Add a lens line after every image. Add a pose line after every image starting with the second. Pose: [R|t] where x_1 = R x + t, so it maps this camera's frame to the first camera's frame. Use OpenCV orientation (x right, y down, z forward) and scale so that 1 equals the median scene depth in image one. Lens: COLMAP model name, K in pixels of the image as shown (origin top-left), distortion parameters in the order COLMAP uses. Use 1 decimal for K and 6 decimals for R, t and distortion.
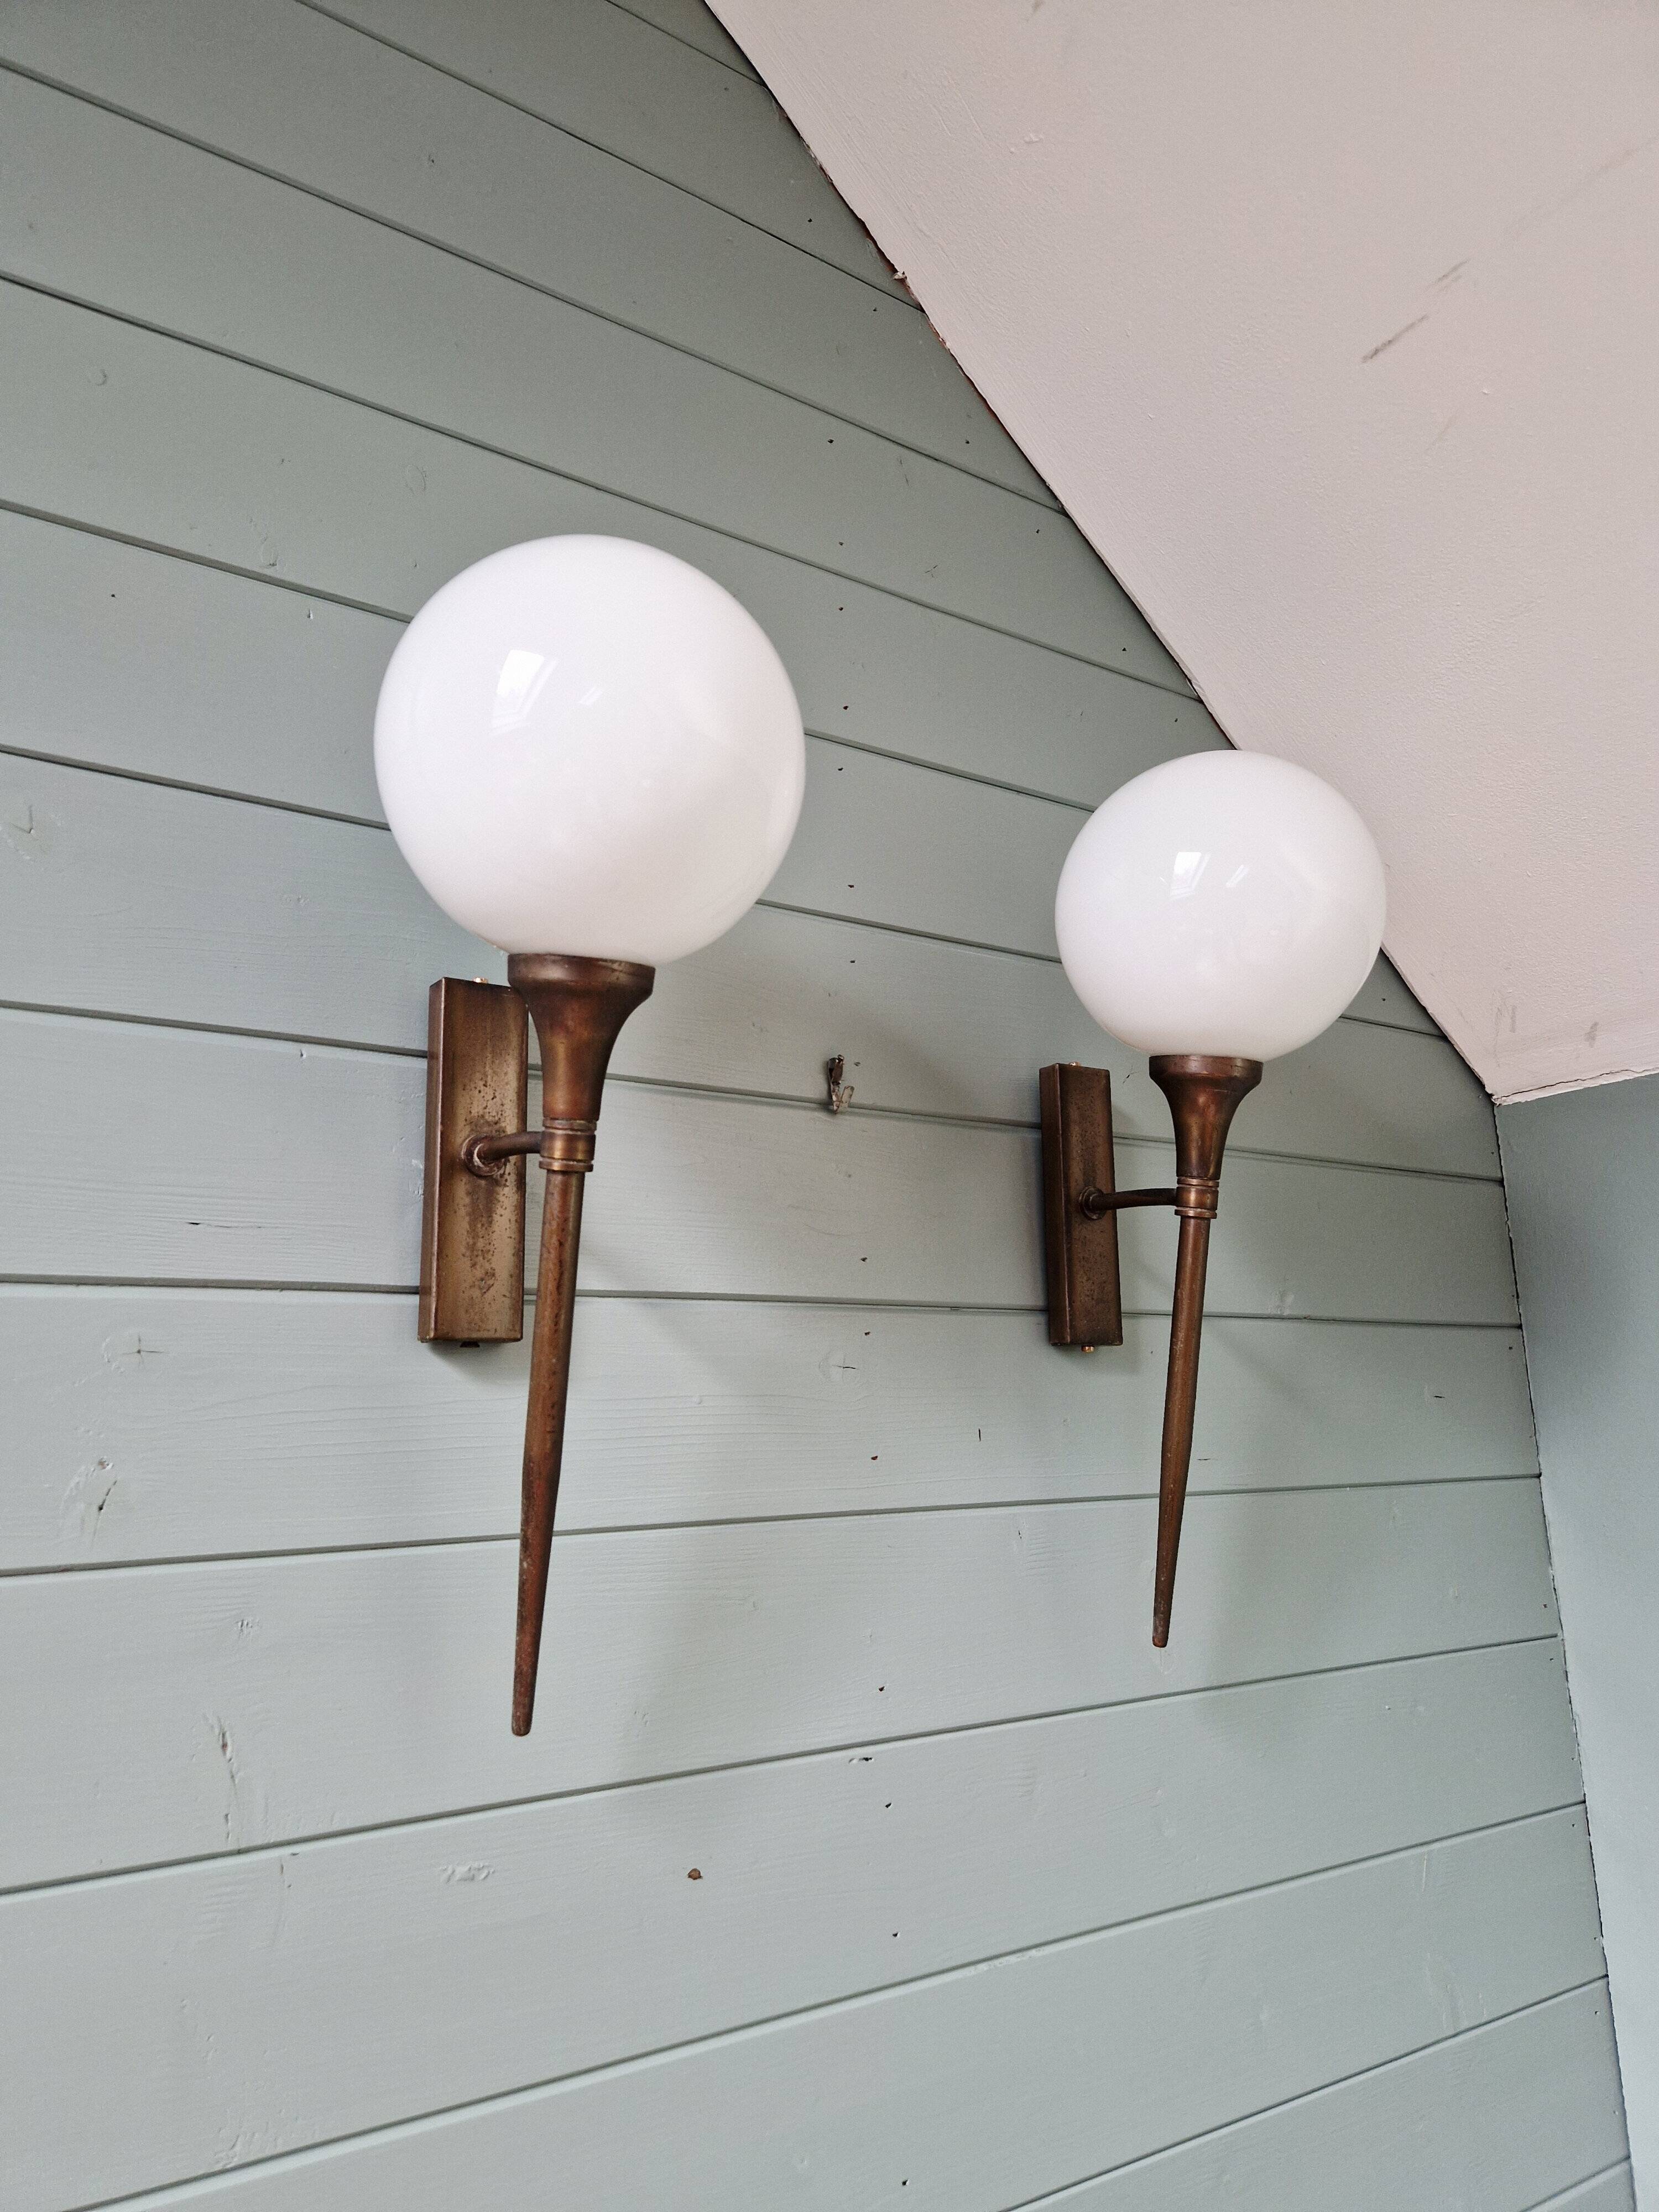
lens RADIAL K [[1494.9, 0, 826.5], [0, 1494.9, 1112.0], [0, 0, 1]] dist [0.065480, -0.061420]
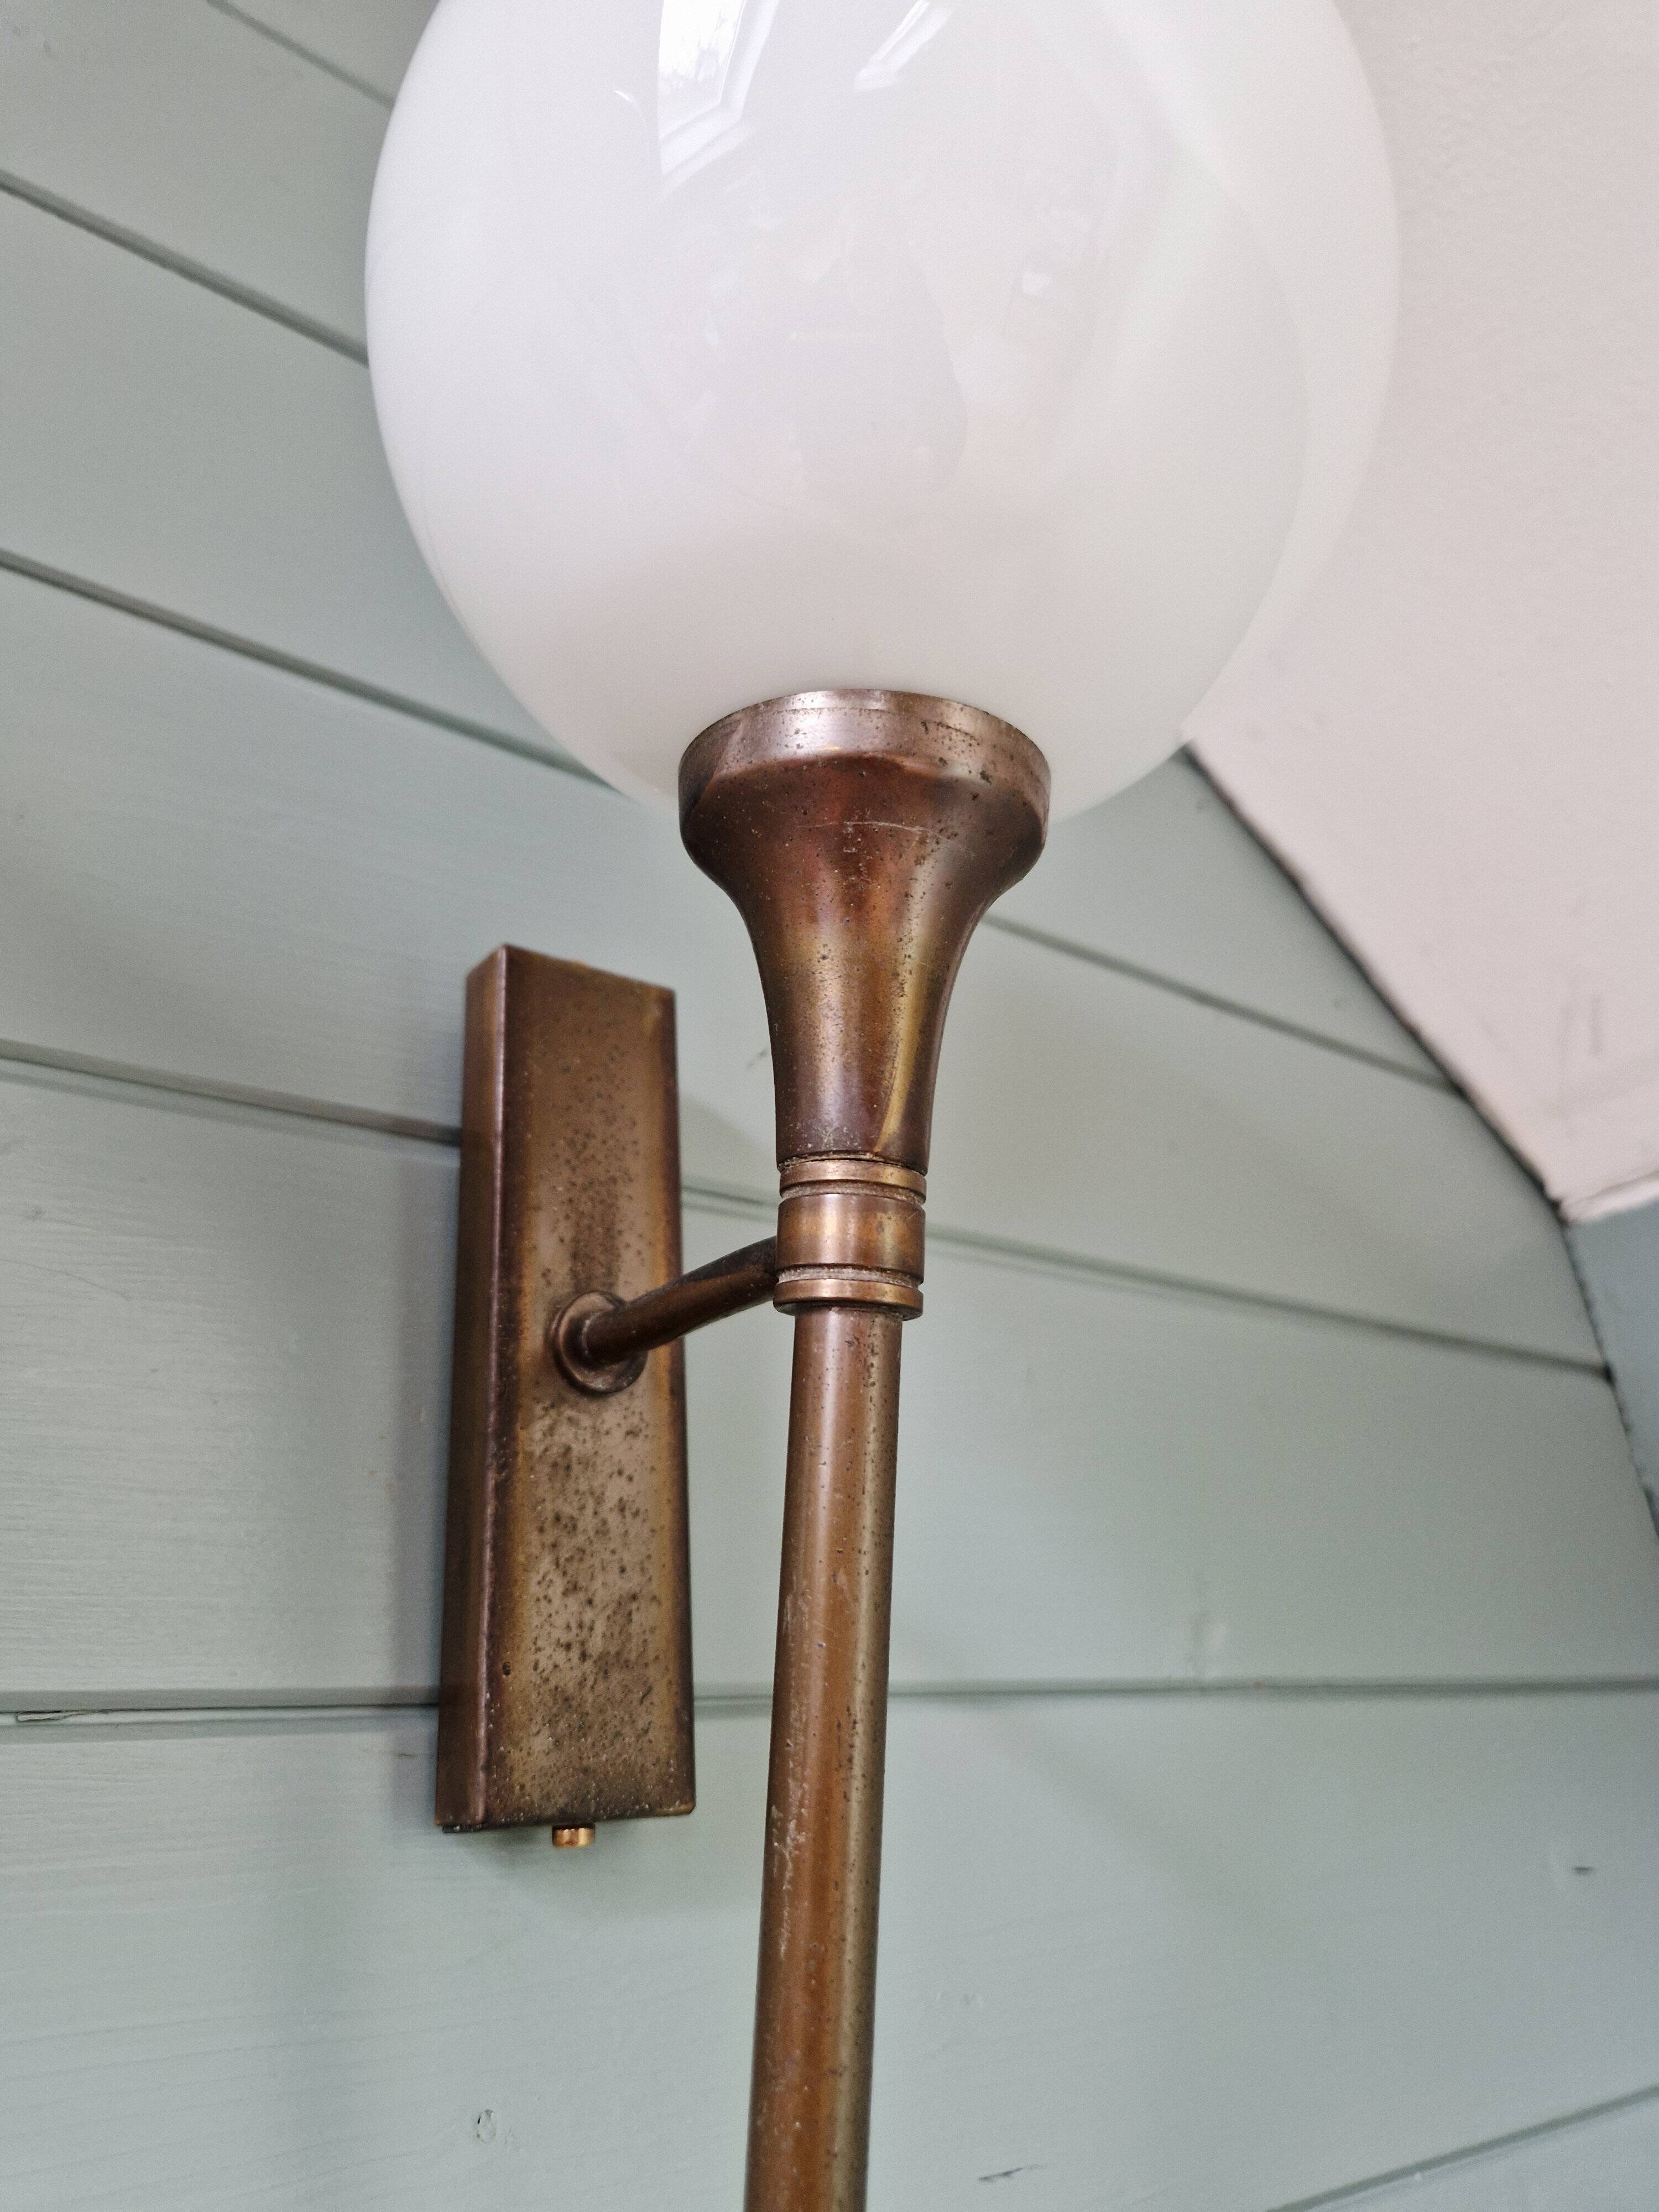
lens RADIAL K [[1494.9, 0, 796.6], [0, 1494.9, 1113.0], [0, 0, 1]] dist [0.065480, -0.061420]
pose [[0.998012, -0.024875, 0.057913, 0.221427], [0.037612, 0.972339, -0.230526, 0.097250], [-0.050577, 0.232246, 0.971341, 0.732331]]
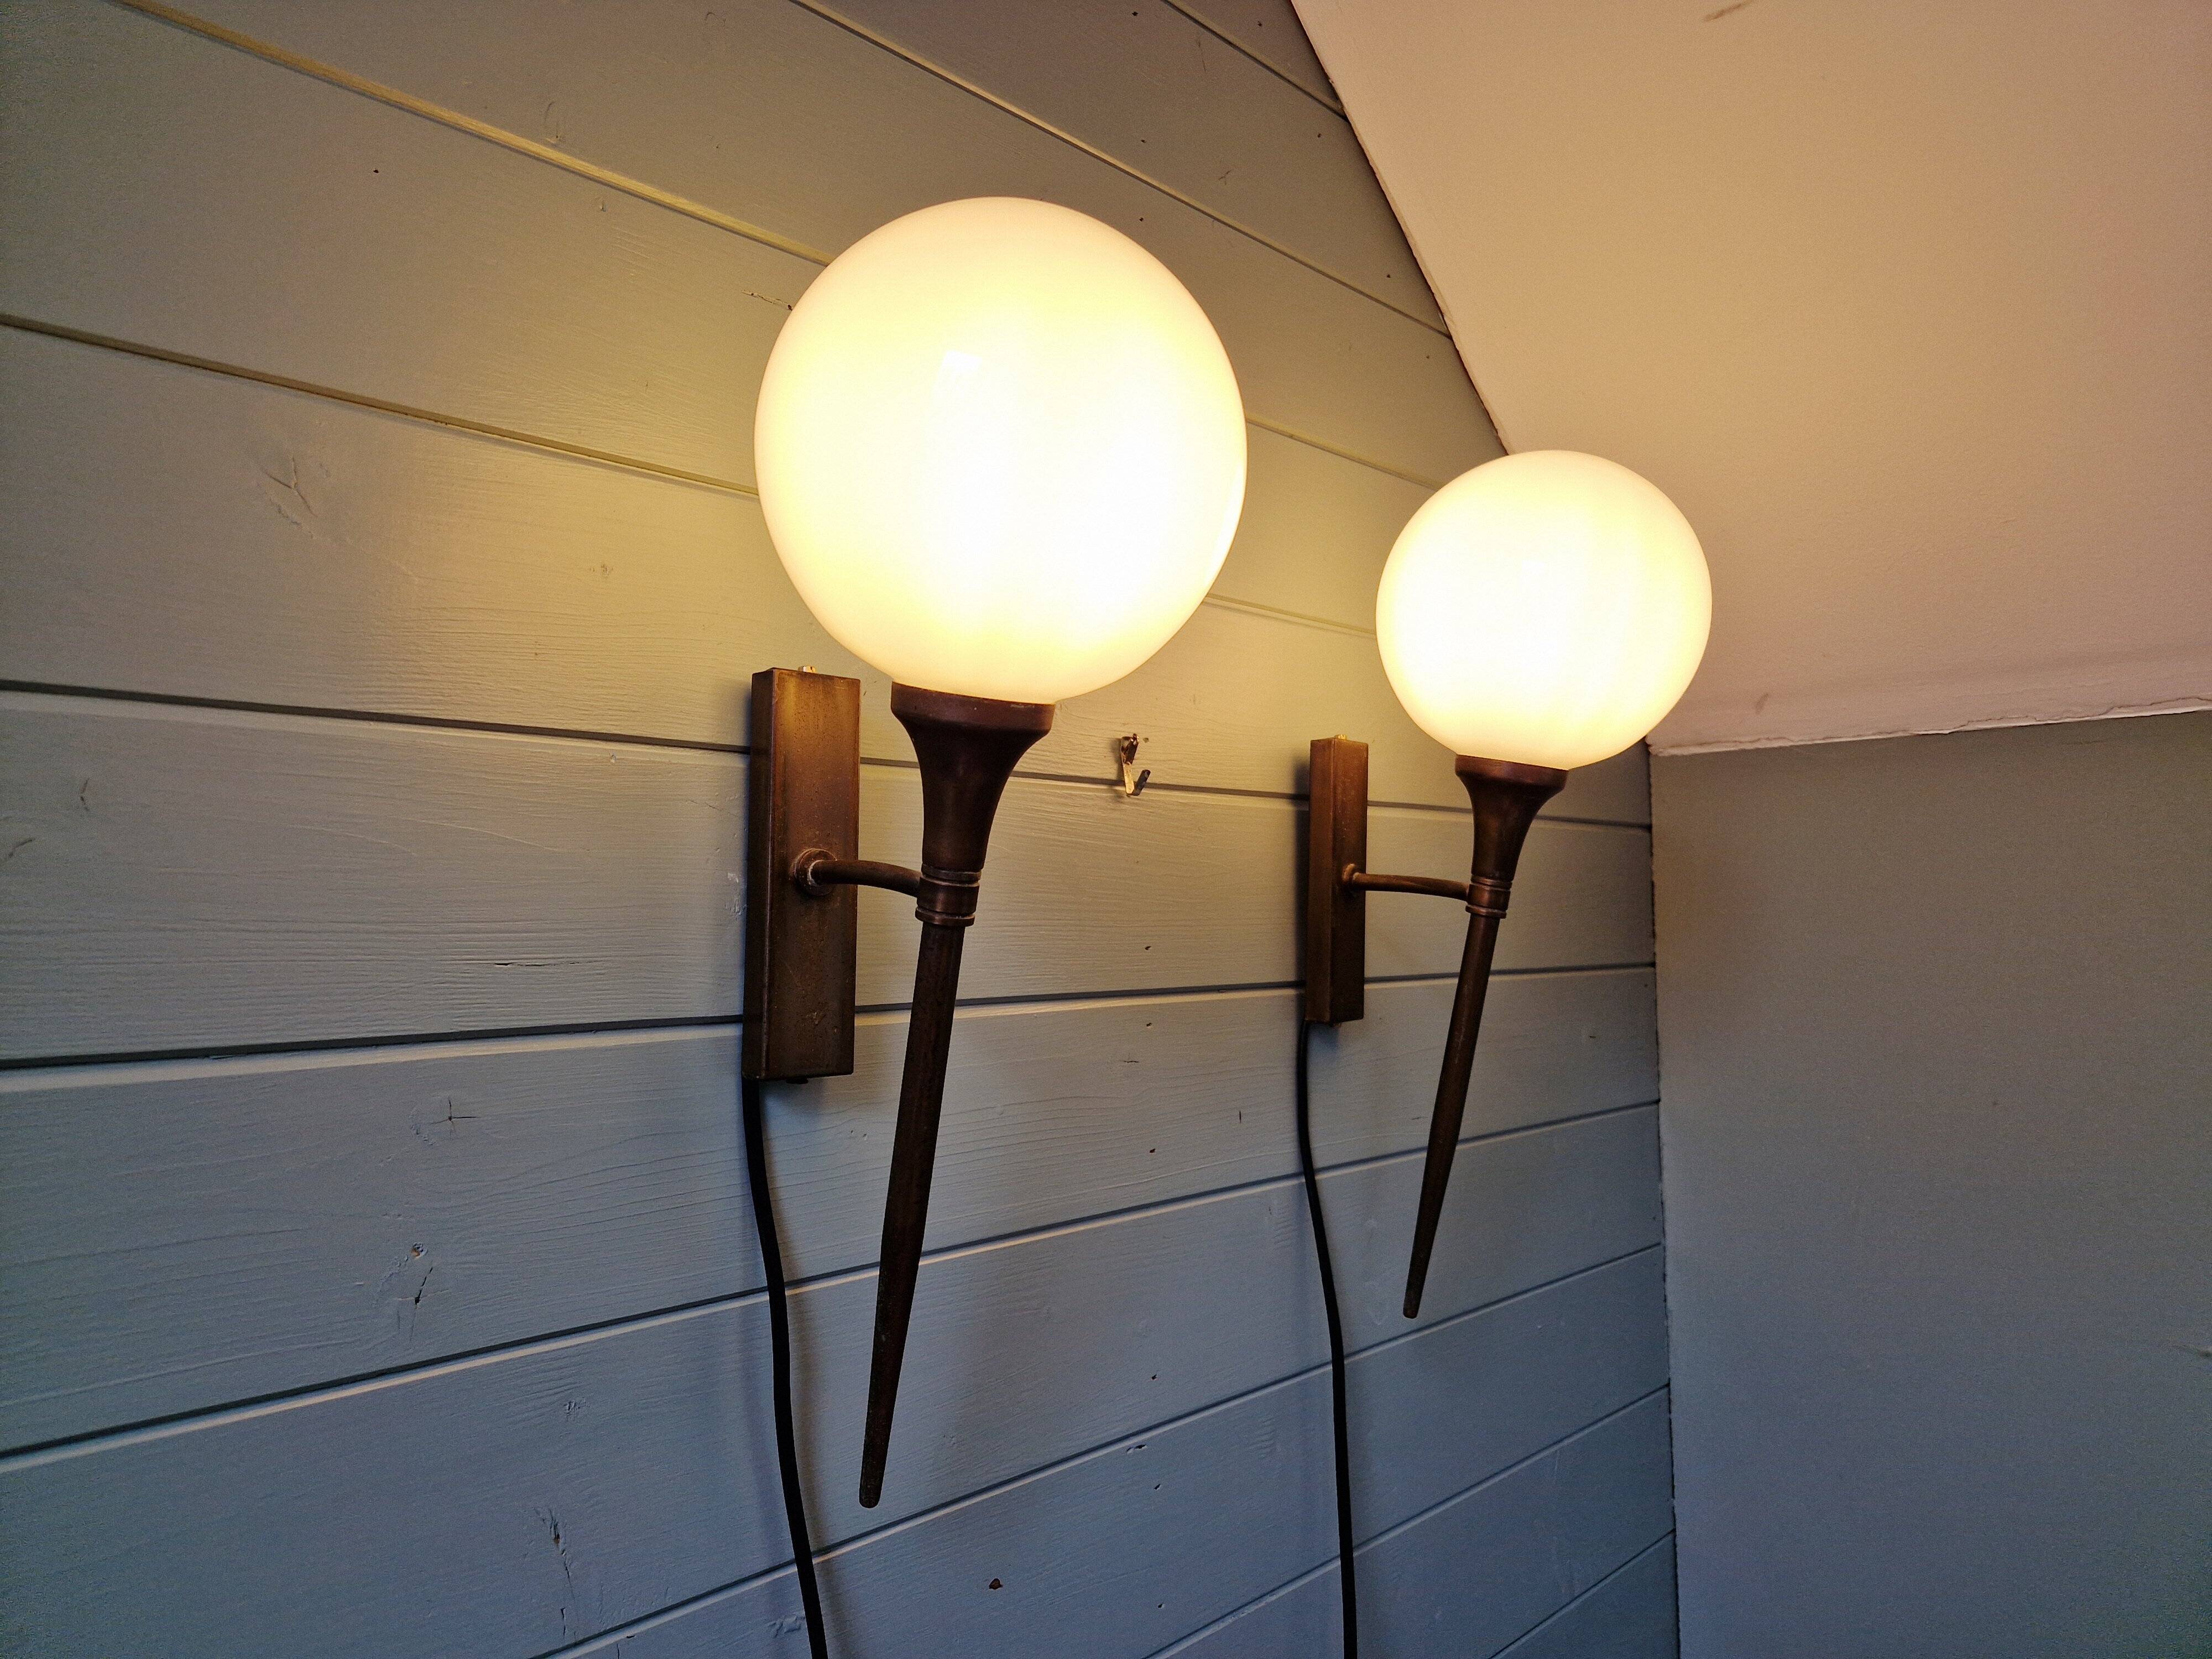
lens RADIAL K [[1494.9, 0, 1115.4], [0, 1494.9, 827.0], [0, 0, 1]] dist [0.065480, -0.061420]
pose [[0.976011, 0.035396, 0.214825, -0.207250], [-0.067883, 0.986984, 0.145789, -0.118539], [-0.206869, -0.156875, 0.965710, 0.085276]]
